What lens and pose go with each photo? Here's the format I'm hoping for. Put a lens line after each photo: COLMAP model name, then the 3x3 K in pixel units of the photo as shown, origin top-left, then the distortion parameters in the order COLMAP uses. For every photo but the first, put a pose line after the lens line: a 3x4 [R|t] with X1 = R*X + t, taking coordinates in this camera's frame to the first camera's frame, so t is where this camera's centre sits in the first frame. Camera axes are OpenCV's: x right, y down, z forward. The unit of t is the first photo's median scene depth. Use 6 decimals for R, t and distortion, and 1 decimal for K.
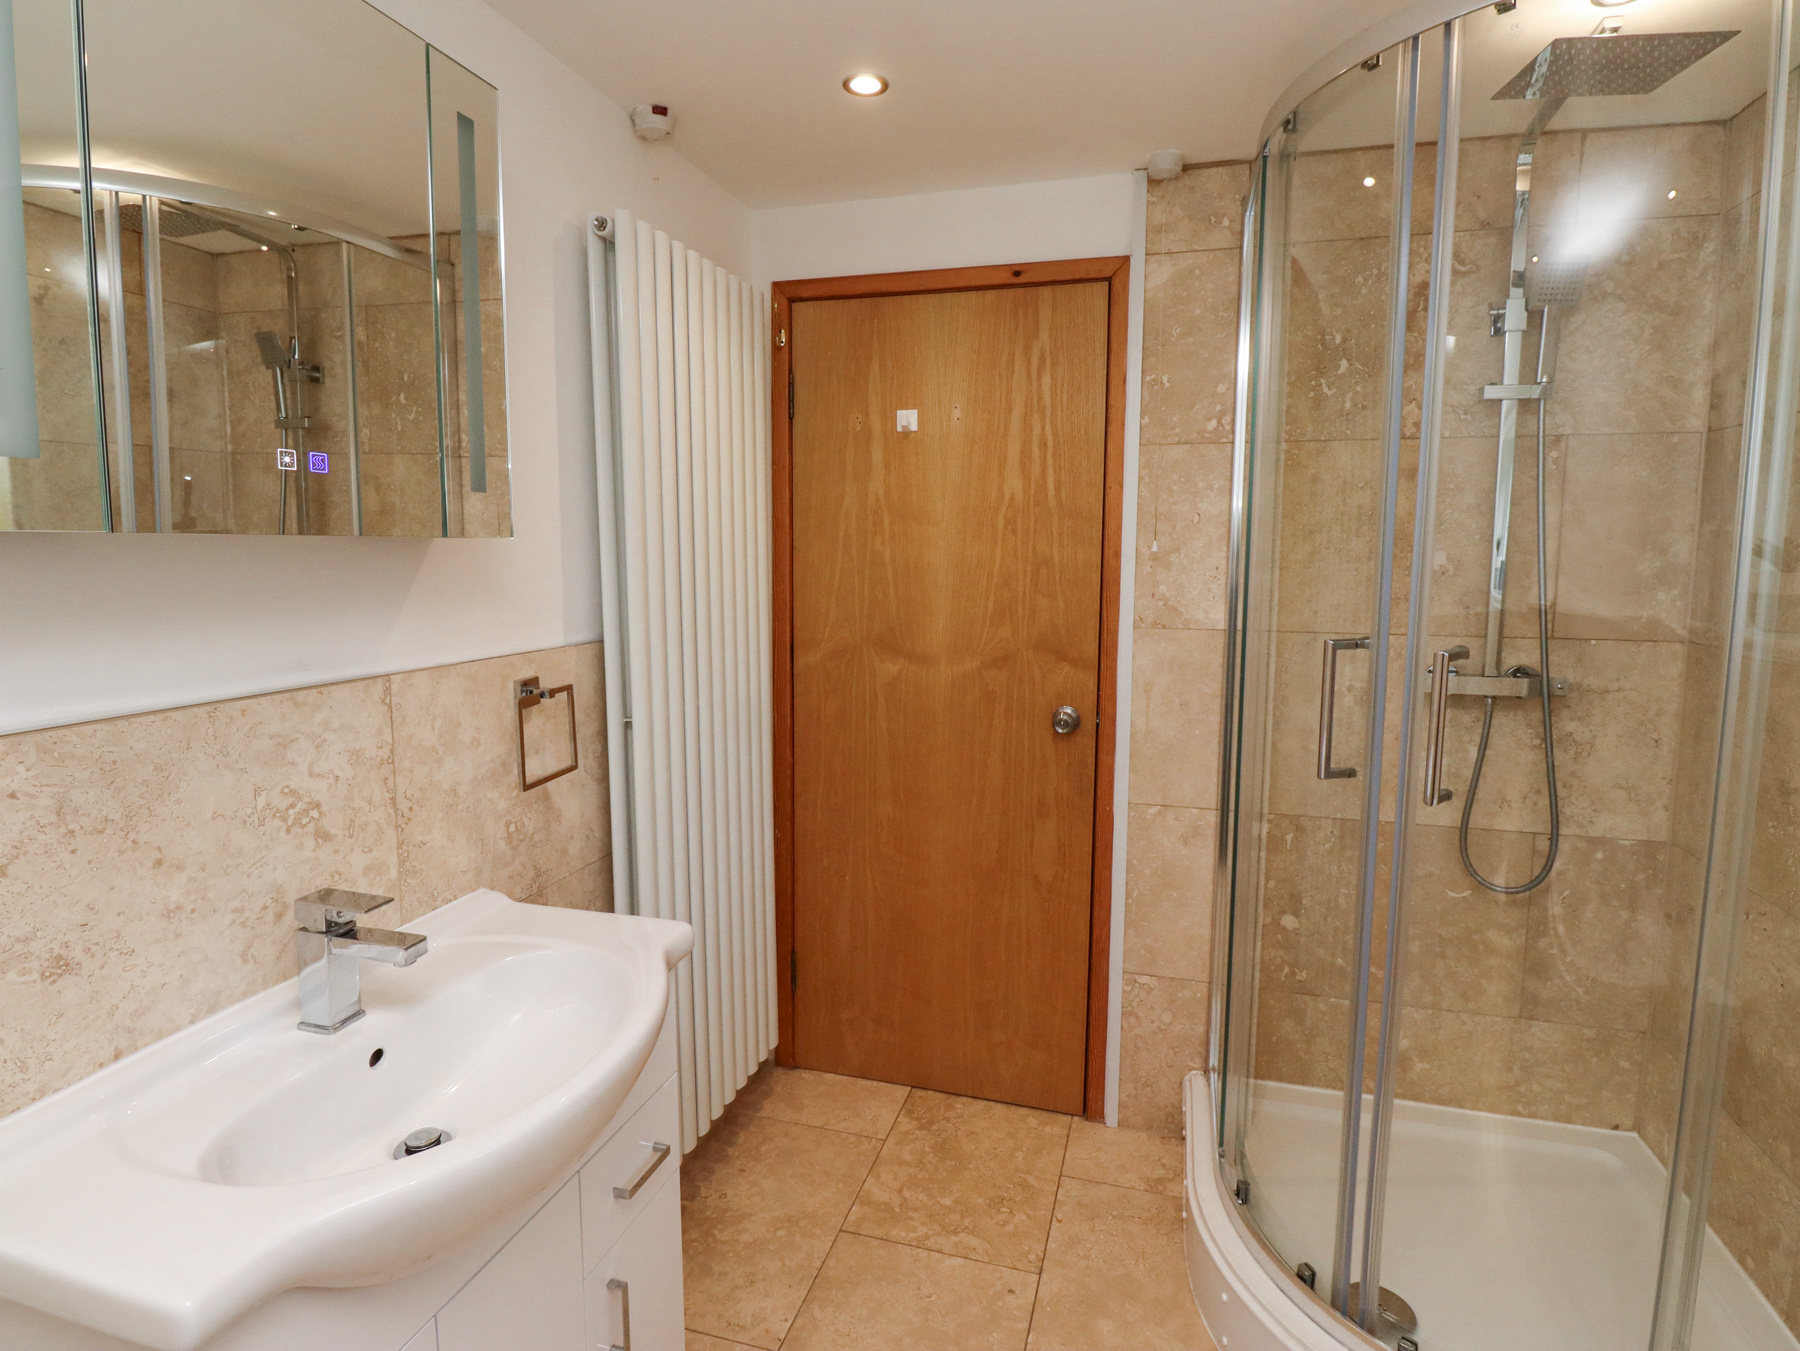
lens RADIAL K [[944.2, 0, 901.5], [0, 944.2, 665.2], [0, 0, 1]] dist [0.000651, -0.013683]
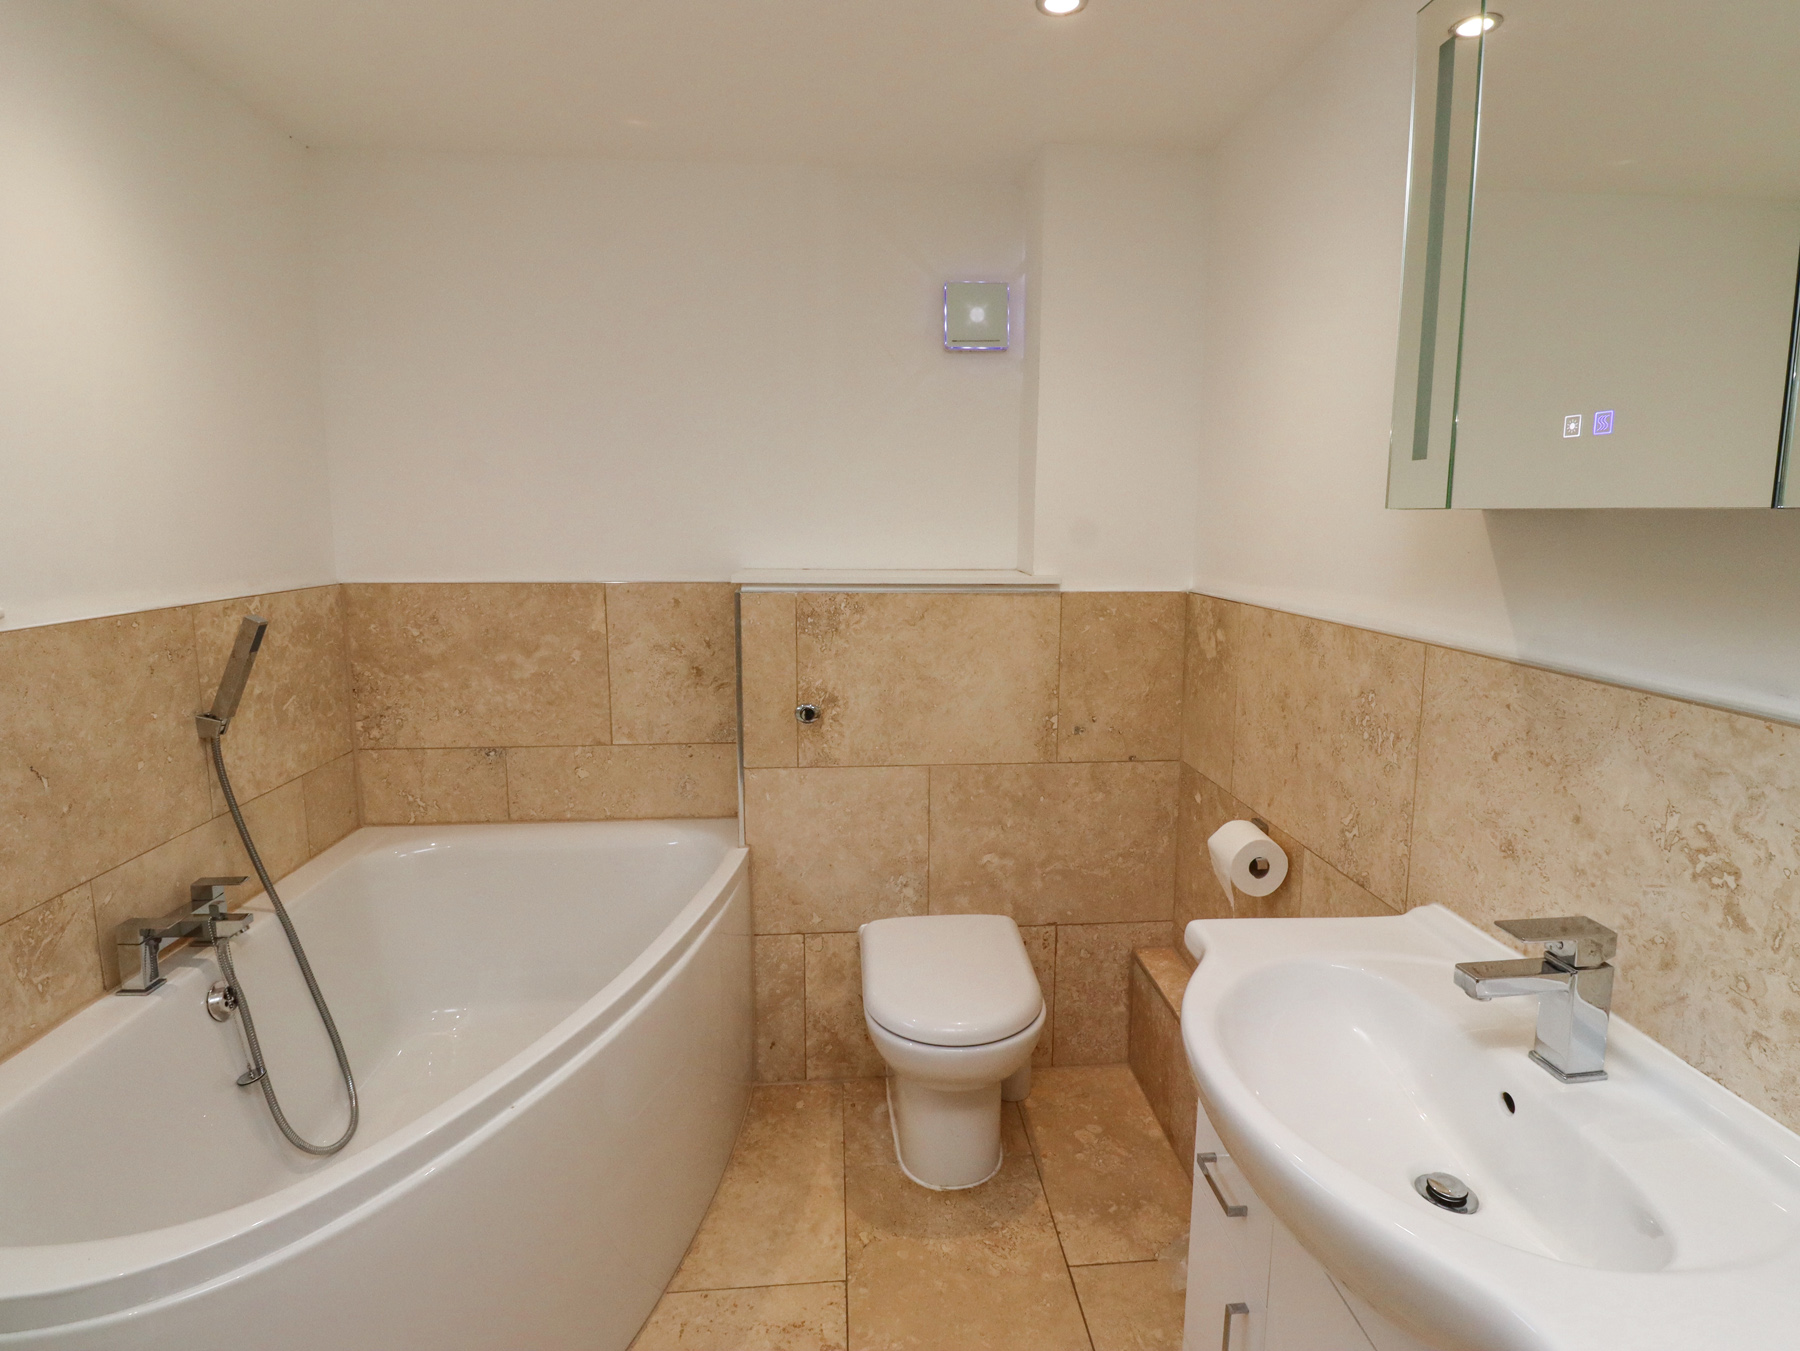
lens RADIAL K [[944.2, 0, 902.1], [0, 944.2, 670.9], [0, 0, 1]] dist [0.000651, -0.013683]
pose [[-0.937627, 0.051348, -0.343829, 0.251630], [-0.047432, 0.960887, 0.272849, -0.181400], [0.344391, 0.272139, -0.898518, 1.444362]]
